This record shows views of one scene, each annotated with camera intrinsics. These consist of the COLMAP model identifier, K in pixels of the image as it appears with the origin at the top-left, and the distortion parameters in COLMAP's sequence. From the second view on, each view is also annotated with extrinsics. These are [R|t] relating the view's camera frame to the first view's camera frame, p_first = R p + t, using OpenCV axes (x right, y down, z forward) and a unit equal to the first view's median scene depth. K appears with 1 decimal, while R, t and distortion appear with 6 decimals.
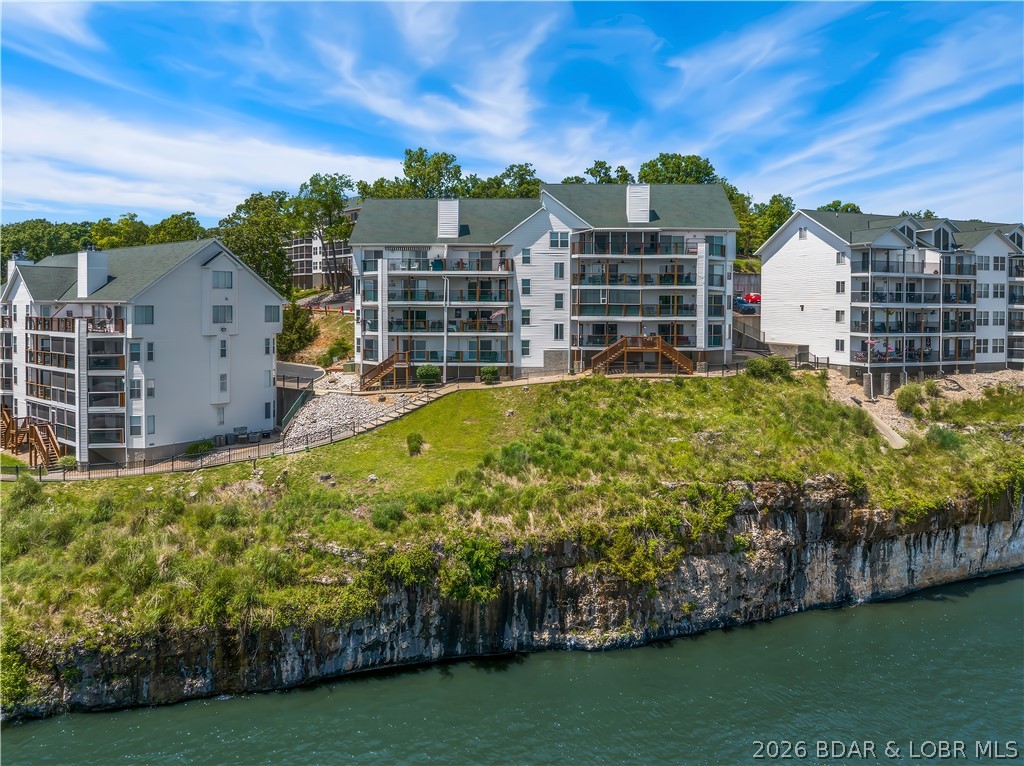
lens RADIAL K [[729.6, 0, 528.8], [0, 729.6, 333.5], [0, 0, 1]] dist [-0.026670, -0.002481]
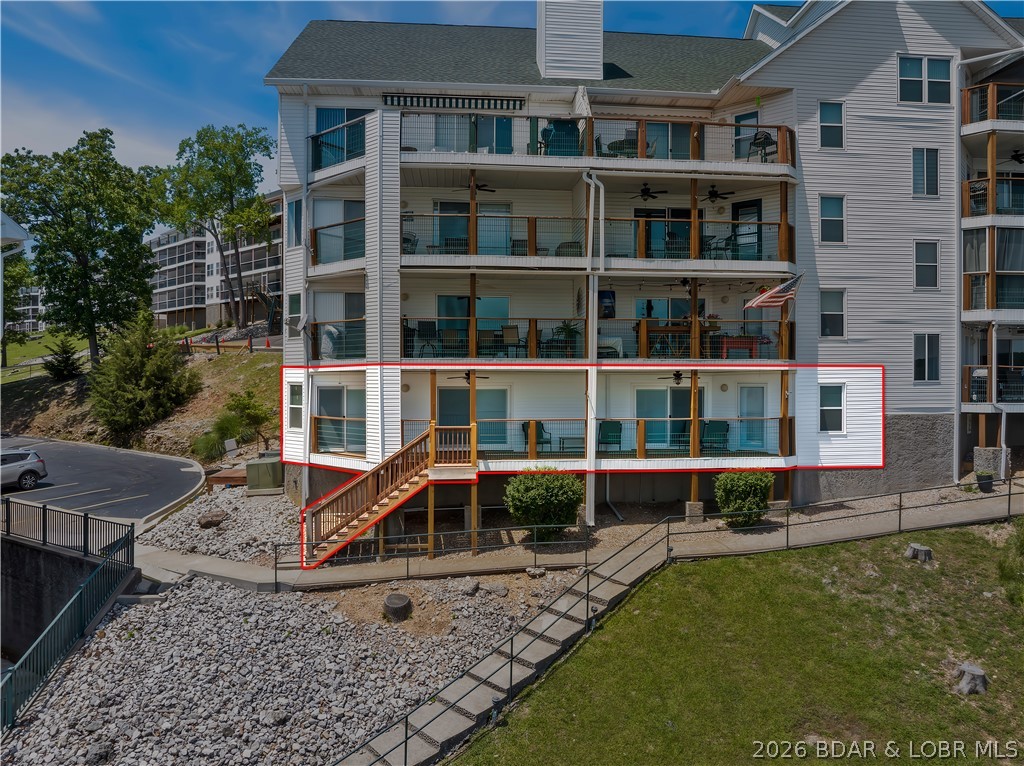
lens RADIAL K [[732.3, 0, 524.3], [0, 732.3, 384.2], [0, 0, 1]] dist [-0.039040, 0.002713]
pose [[0.994673, -0.005985, 0.102908, -0.173361], [0.008698, 0.999626, -0.025931, 0.016507], [-0.102715, 0.026688, 0.994353, 0.697798]]
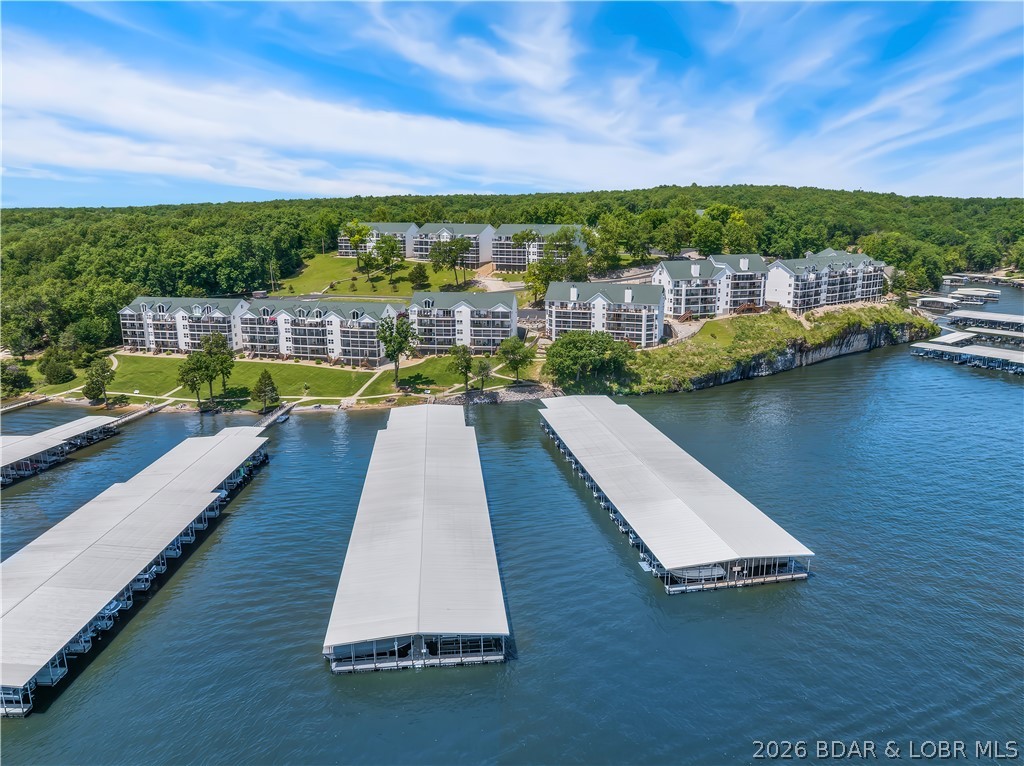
lens RADIAL K [[732.3, 0, 524.3], [0, 732.3, 384.2], [0, 0, 1]] dist [-0.039040, 0.002713]
pose [[0.949620, -0.085218, 0.301594, -2.015219], [0.020088, 0.976894, 0.212779, -0.394590], [-0.312758, -0.196001, 0.929390, -2.091211]]
